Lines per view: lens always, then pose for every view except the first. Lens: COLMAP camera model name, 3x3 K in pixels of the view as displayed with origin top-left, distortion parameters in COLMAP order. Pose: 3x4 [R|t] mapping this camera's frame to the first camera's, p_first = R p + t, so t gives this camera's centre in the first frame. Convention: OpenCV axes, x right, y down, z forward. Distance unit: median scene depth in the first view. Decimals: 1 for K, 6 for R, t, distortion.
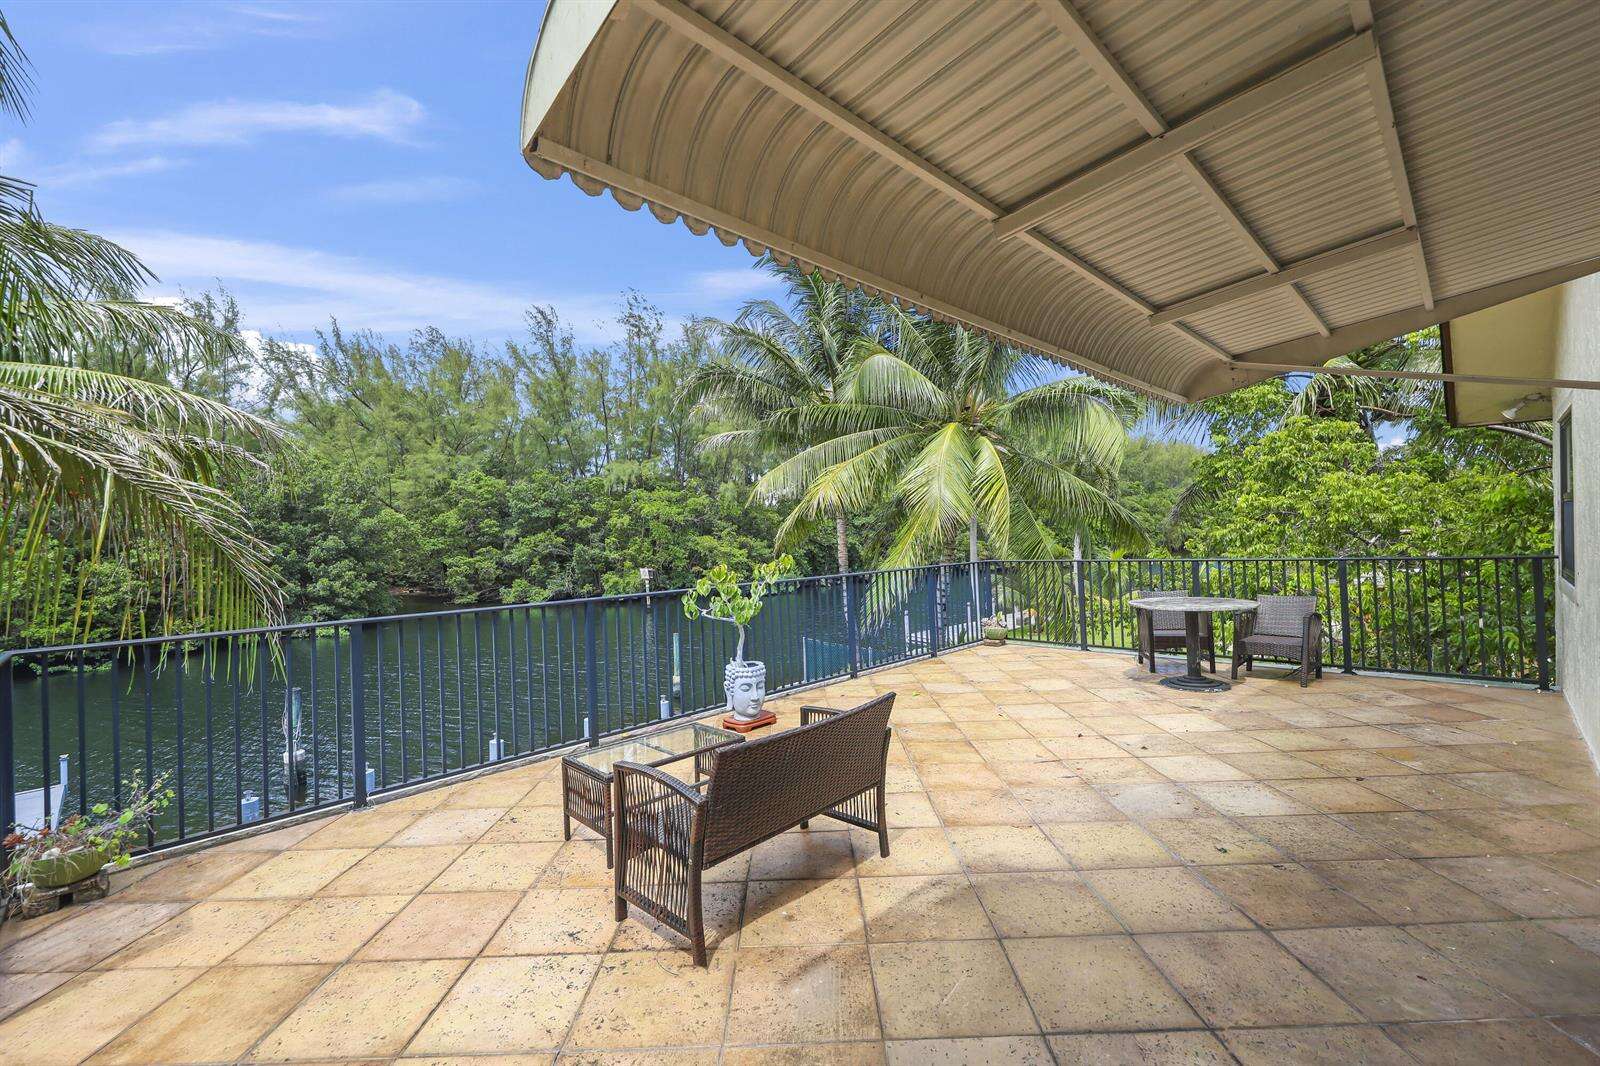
lens RADIAL K [[677.9, 0, 800.1], [0, 677.9, 528.4], [0, 0, 1]] dist [-0.001110, -0.000352]
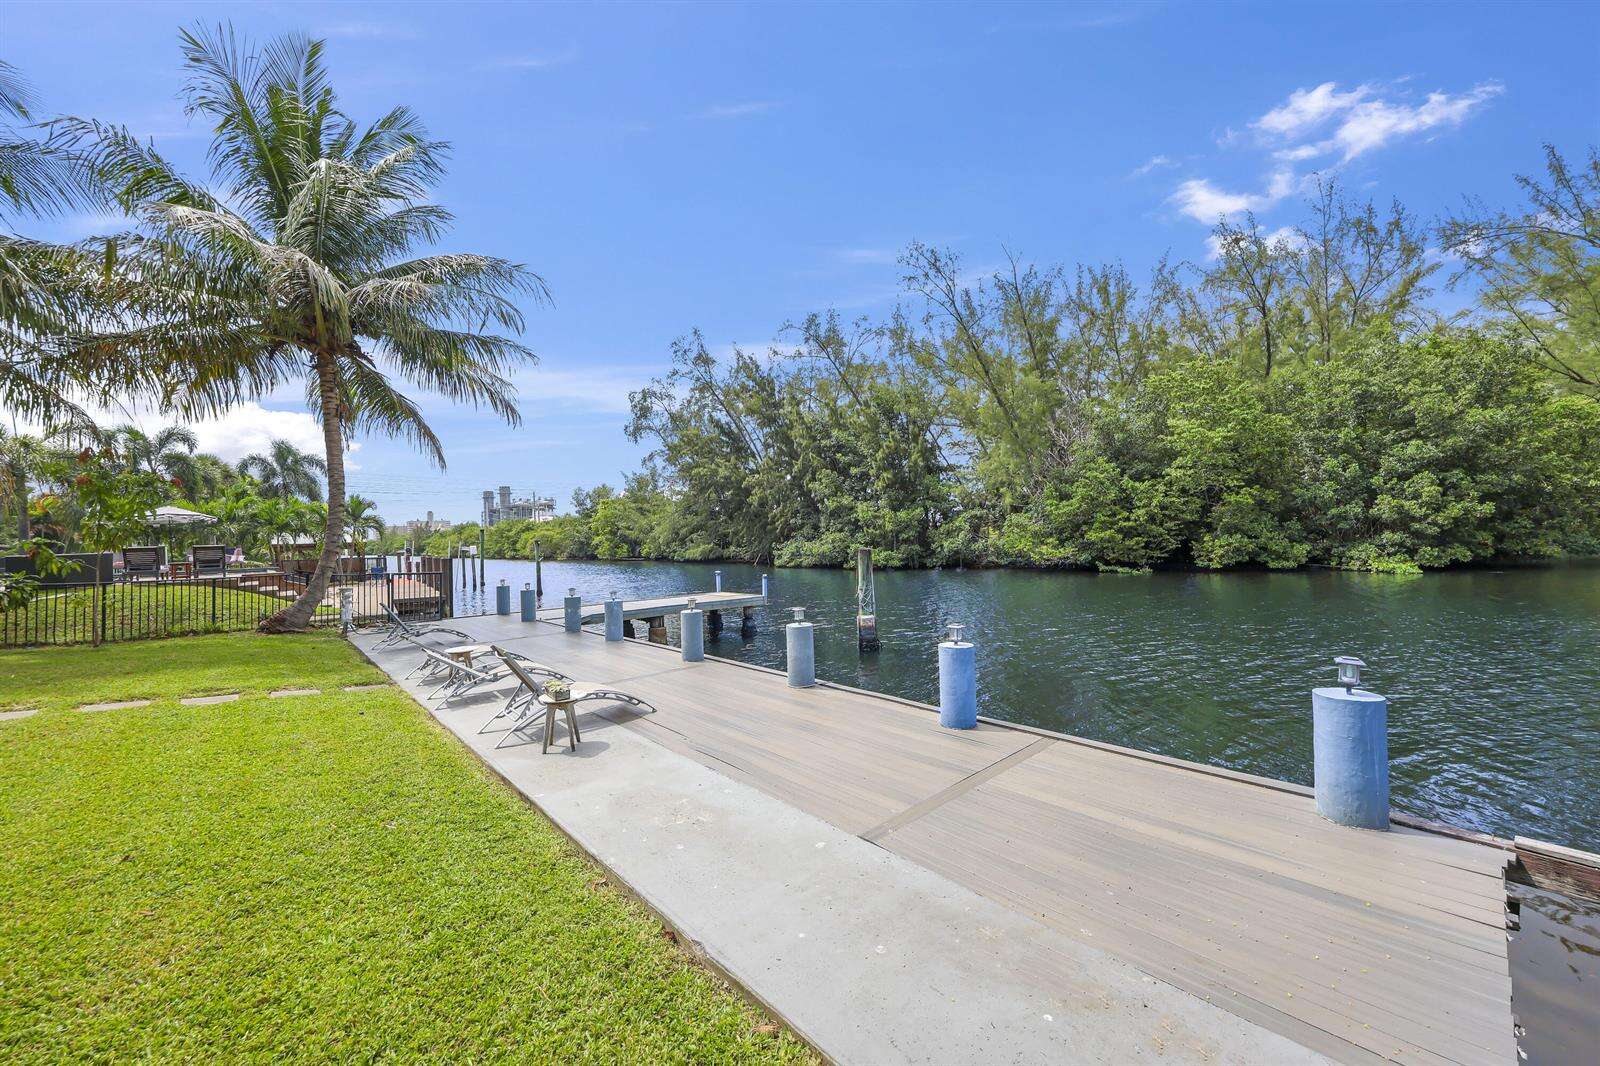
lens RADIAL K [[619.1, 0, 790.2], [0, 619.1, 542.8], [0, 0, 1]] dist [-0.002947, -0.000909]
pose [[-0.085271, 0.032685, -0.995822, 0.031150], [0.037597, 0.998856, 0.029565, 0.057635], [0.995648, -0.034919, -0.086402, 0.281467]]
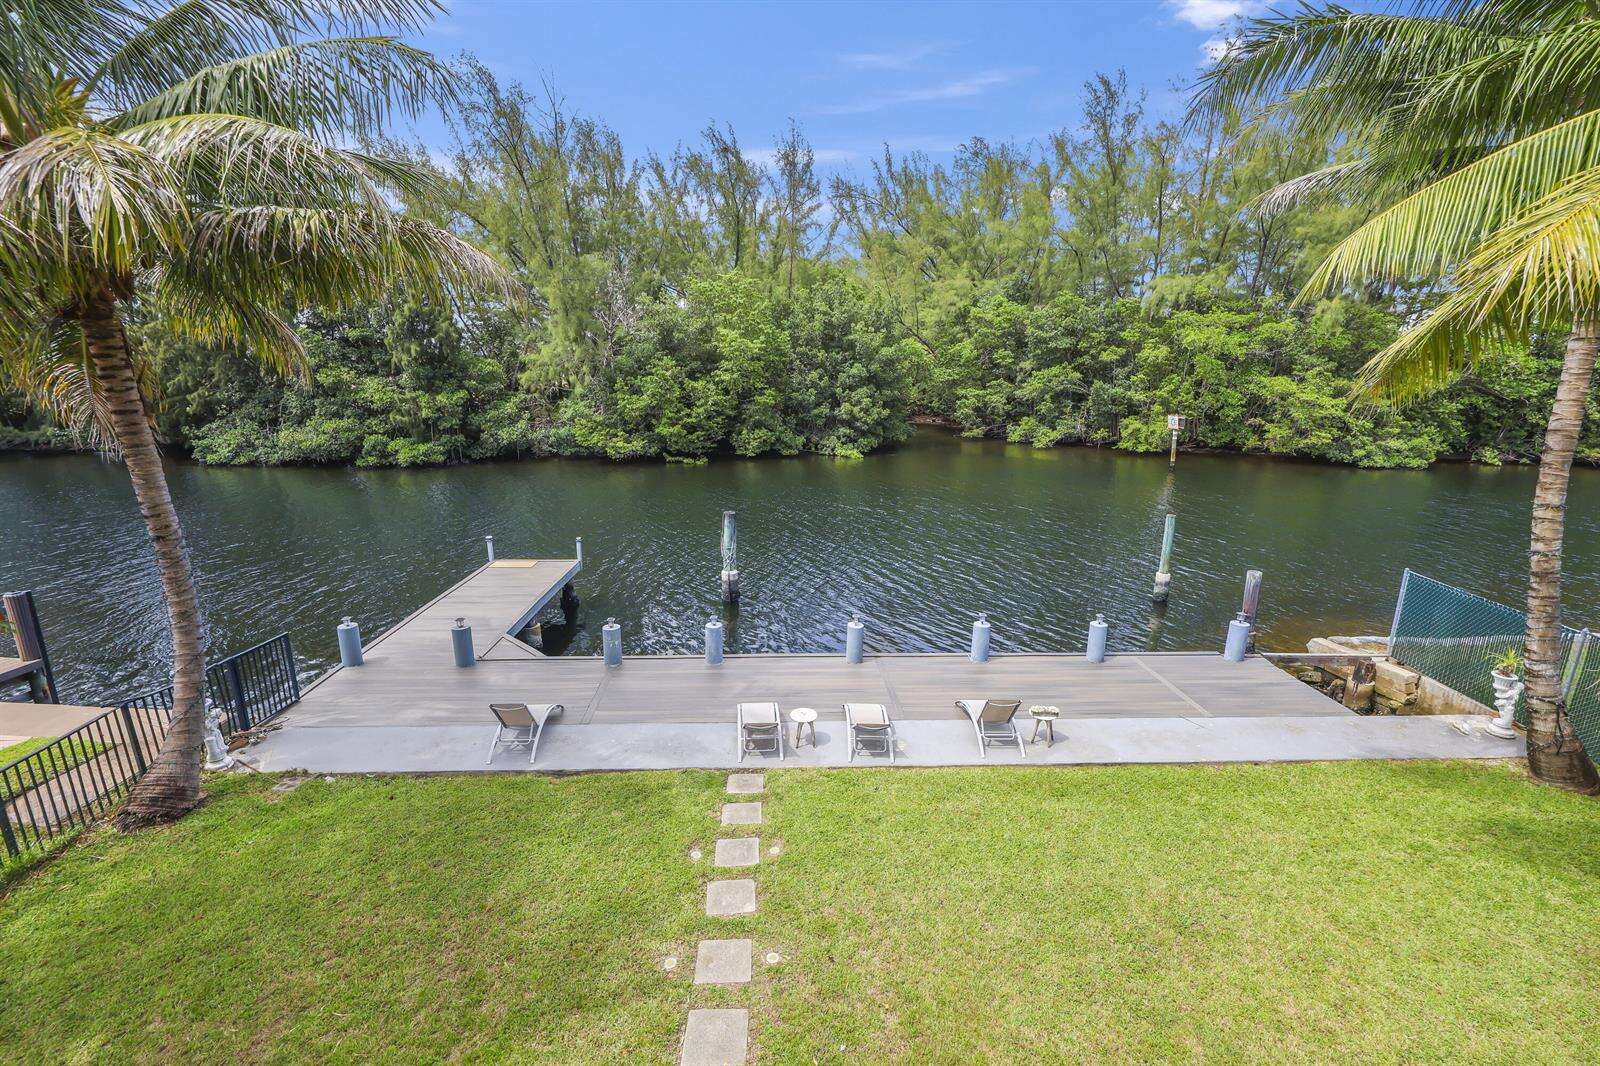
lens RADIAL K [[675.3, 0, 794.8], [0, 675.3, 536.2], [0, 0, 1]] dist [0.002791, 0.000089]
pose [[0.720871, 0.193696, -0.665452, 0.003307], [-0.022664, 0.966227, 0.256693, 0.002295], [0.692698, -0.169961, 0.700915, 0.101689]]
